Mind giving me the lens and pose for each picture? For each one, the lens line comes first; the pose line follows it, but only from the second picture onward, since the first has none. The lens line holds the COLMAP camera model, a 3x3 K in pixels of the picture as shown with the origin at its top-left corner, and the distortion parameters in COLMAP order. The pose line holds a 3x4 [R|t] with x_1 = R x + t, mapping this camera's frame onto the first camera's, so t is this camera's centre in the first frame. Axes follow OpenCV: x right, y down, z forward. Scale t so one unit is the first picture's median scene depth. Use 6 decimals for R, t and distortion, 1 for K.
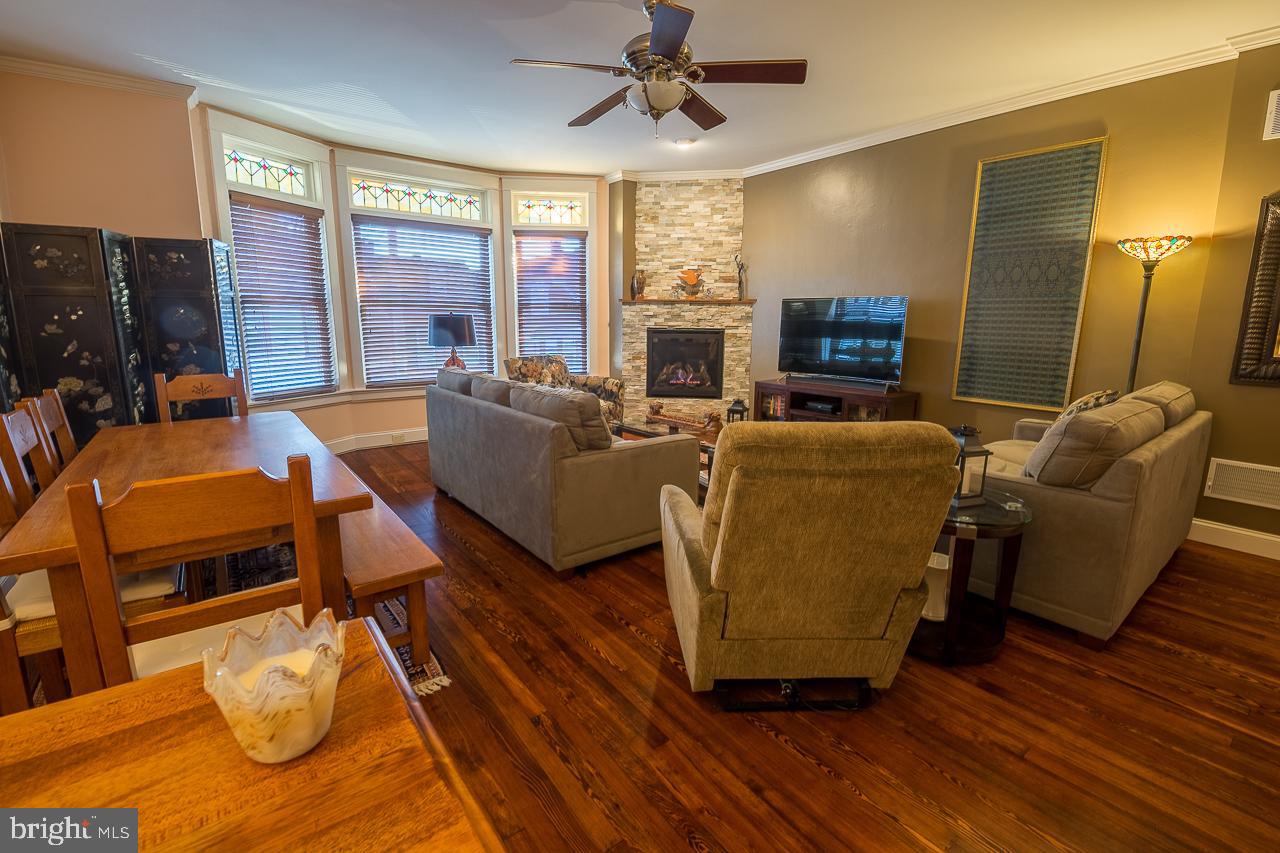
lens RADIAL K [[552.5, 0, 633.5], [0, 552.5, 420.8], [0, 0, 1]] dist [-0.005473, -0.008048]
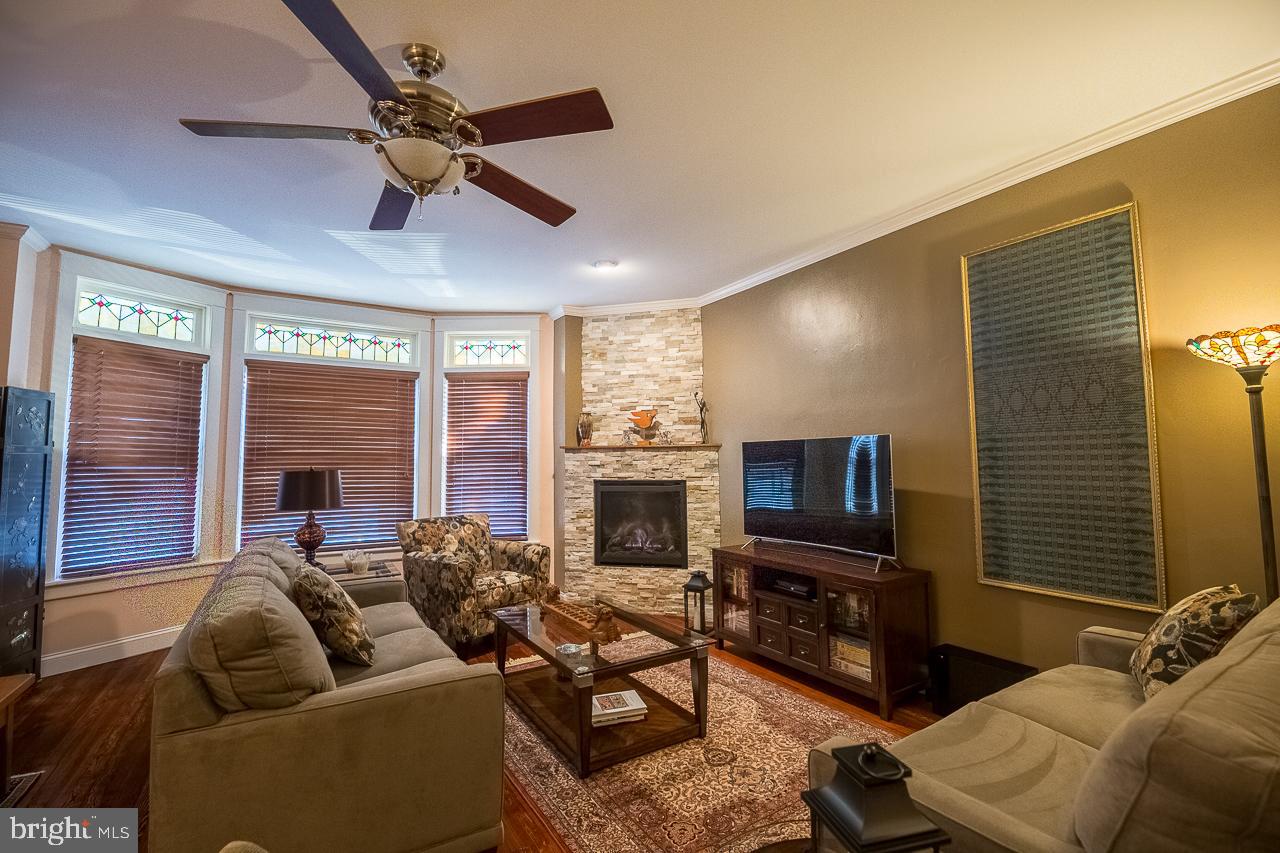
lens RADIAL K [[552.5, 0, 633.5], [0, 552.5, 420.8], [0, 0, 1]] dist [-0.005473, -0.008048]
pose [[0.994478, -0.023933, -0.102182, 0.175448], [-0.003642, 0.965195, -0.261508, -0.039573], [0.104884, 0.260436, 0.959777, 0.198926]]
